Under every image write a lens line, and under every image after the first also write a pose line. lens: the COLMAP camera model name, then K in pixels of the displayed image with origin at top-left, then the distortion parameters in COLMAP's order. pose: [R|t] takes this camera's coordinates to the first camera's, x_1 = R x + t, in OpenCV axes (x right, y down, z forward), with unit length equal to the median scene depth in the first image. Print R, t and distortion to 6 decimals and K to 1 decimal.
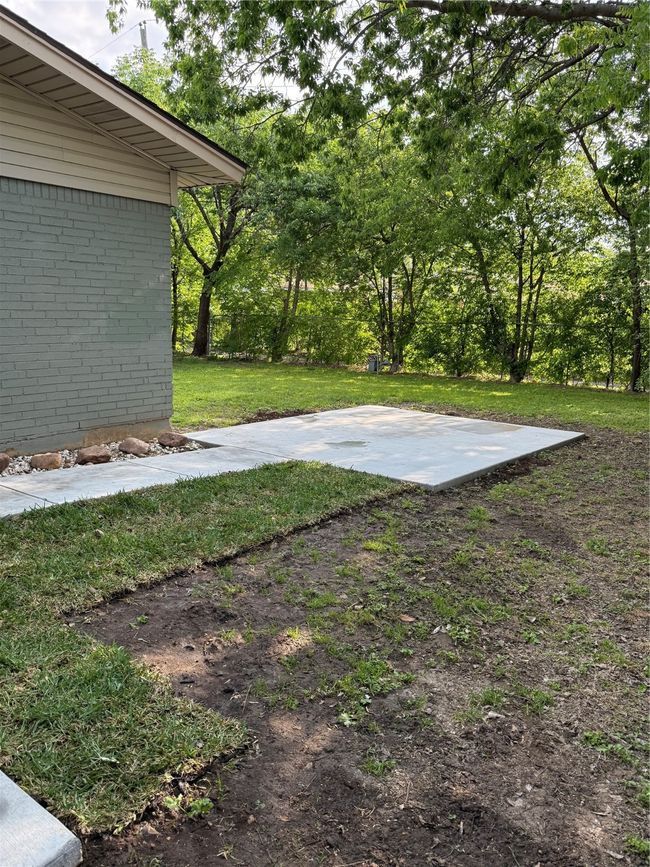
lens RADIAL K [[683.6, 0, 327.0], [0, 683.6, 436.2], [0, 0, 1]] dist [0.120876, 0.001697]
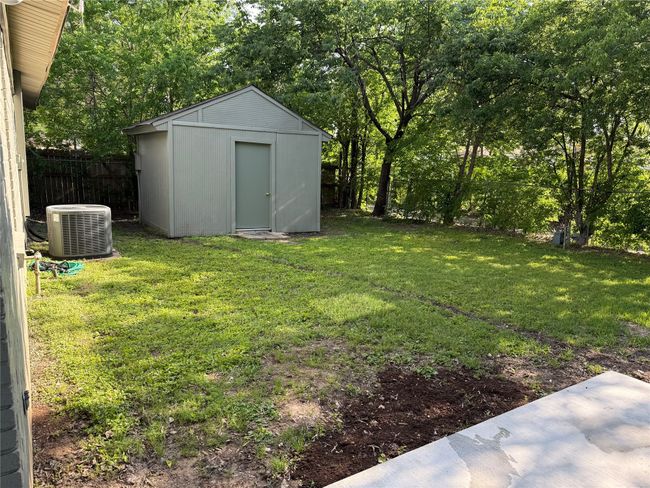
lens RADIAL K [[453.0, 0, 321.7], [0, 453.0, 245.9], [0, 0, 1]] dist [0.026005, -0.034067]
pose [[0.936075, 0.059444, -0.346742, -0.013298], [-0.065943, 0.997799, -0.006962, -0.060854], [0.345565, 0.029382, 0.937935, 0.299360]]
